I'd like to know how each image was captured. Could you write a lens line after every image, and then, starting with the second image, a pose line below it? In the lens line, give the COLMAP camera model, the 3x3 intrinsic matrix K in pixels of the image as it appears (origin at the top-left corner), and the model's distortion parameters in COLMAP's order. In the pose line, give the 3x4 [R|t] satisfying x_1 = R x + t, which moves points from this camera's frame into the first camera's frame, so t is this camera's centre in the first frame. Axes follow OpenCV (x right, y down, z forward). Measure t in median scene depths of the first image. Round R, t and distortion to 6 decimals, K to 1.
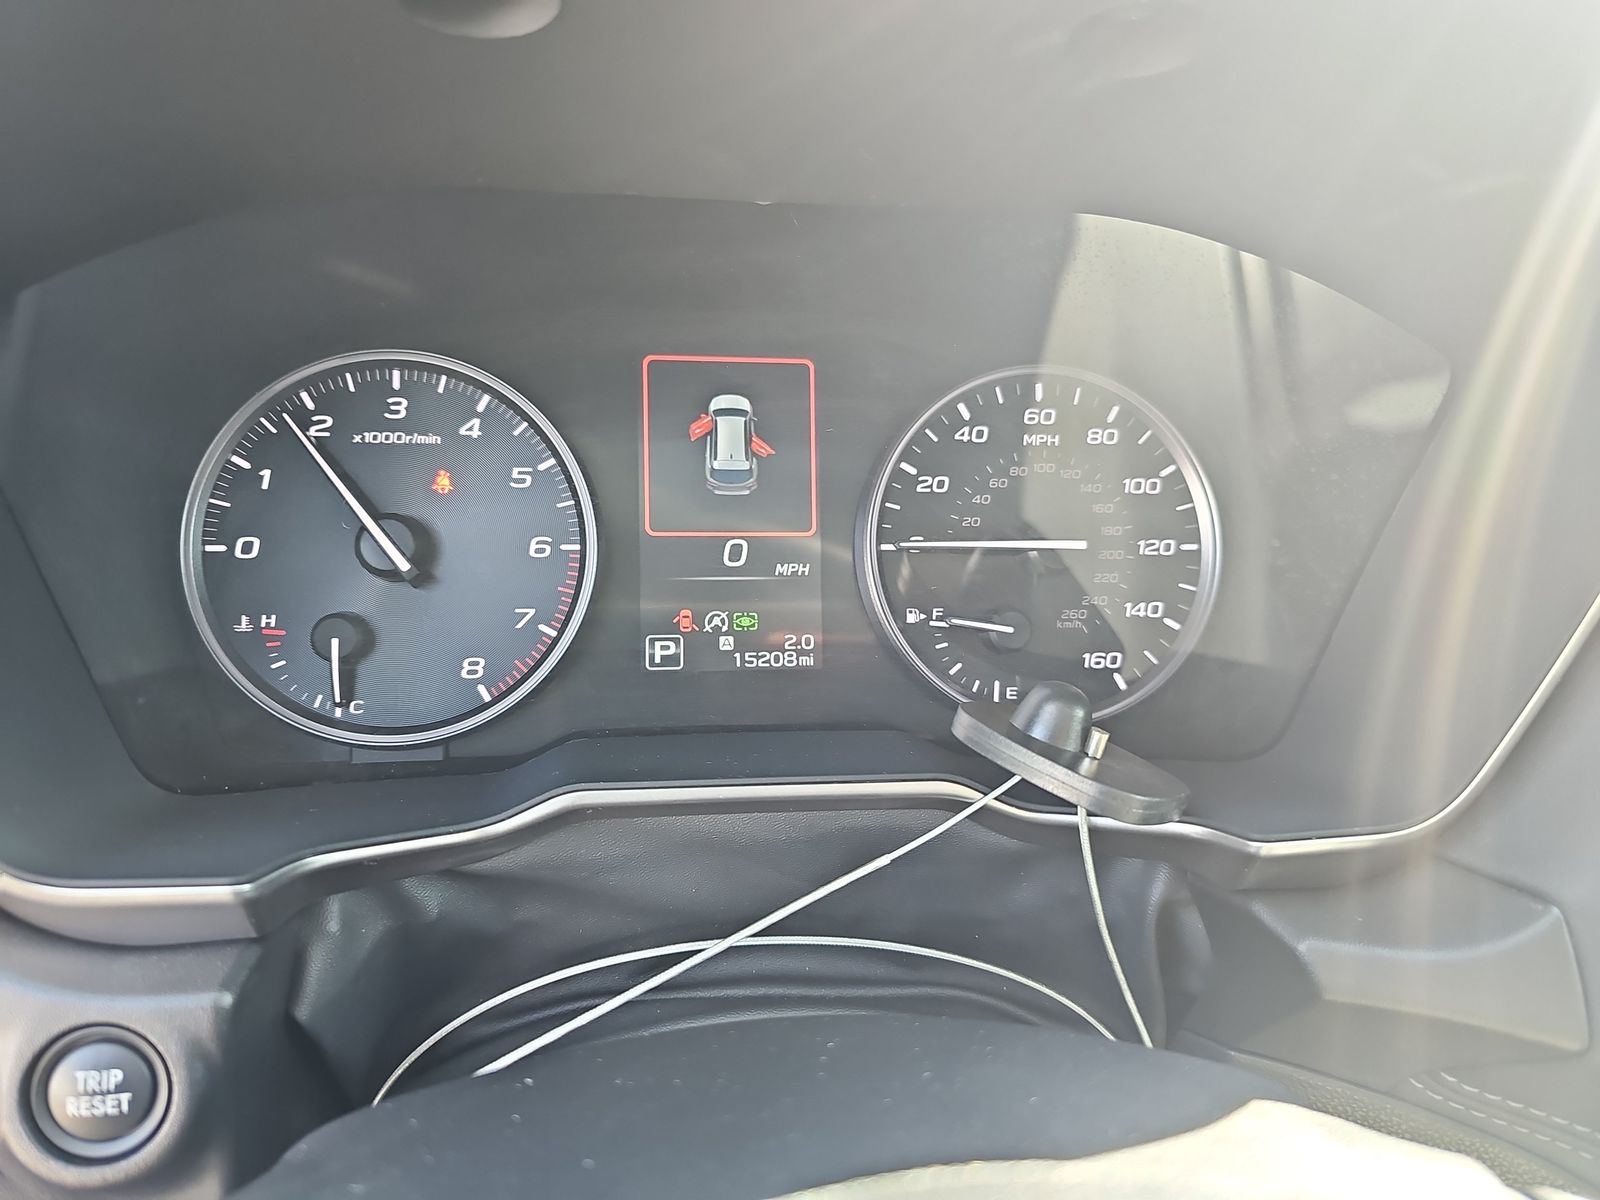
lens RADIAL K [[1053.2, 0, 801.5], [0, 1053.2, 574.8], [0, 0, 1]] dist [0.070287, -0.101920]
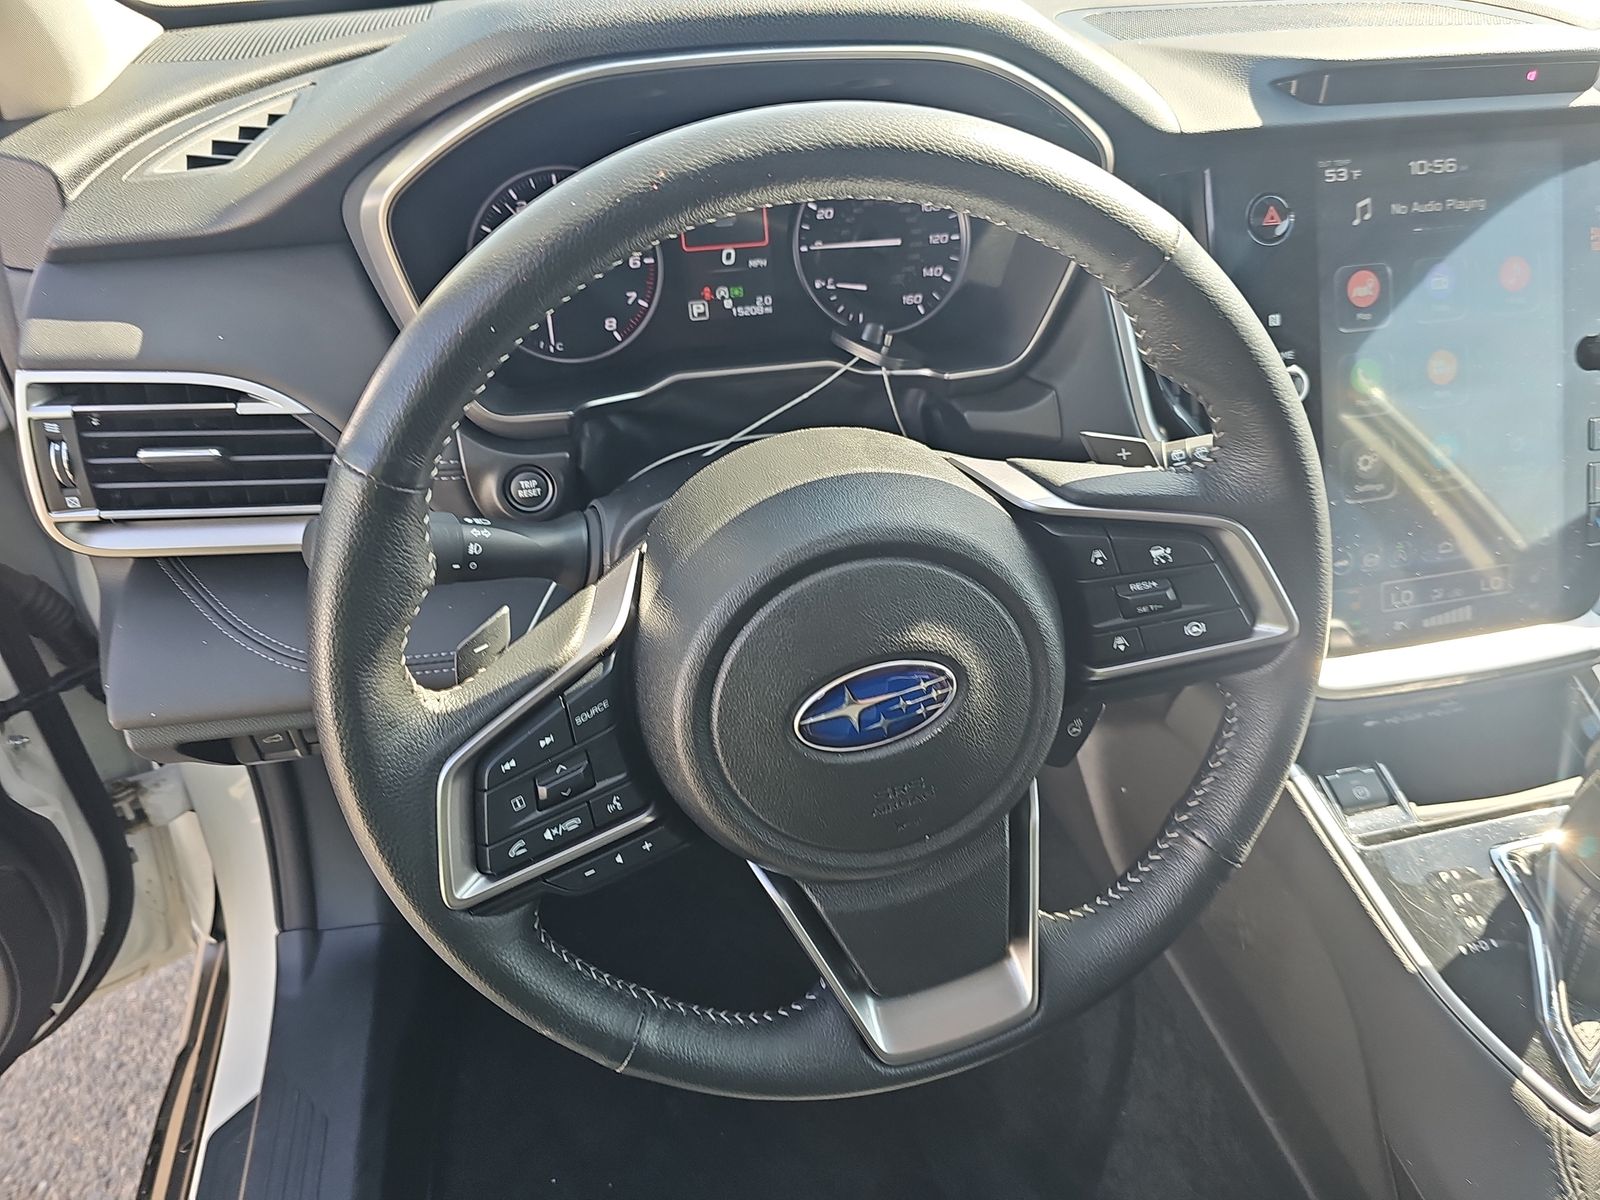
lens RADIAL K [[1053.2, 0, 801.5], [0, 1053.2, 574.8], [0, 0, 1]] dist [0.070287, -0.101920]
pose [[0.997437, -0.070732, 0.010746, 0.011547], [0.062650, 0.936066, 0.346202, -0.150086], [-0.034546, -0.344642, 0.938098, -1.155015]]
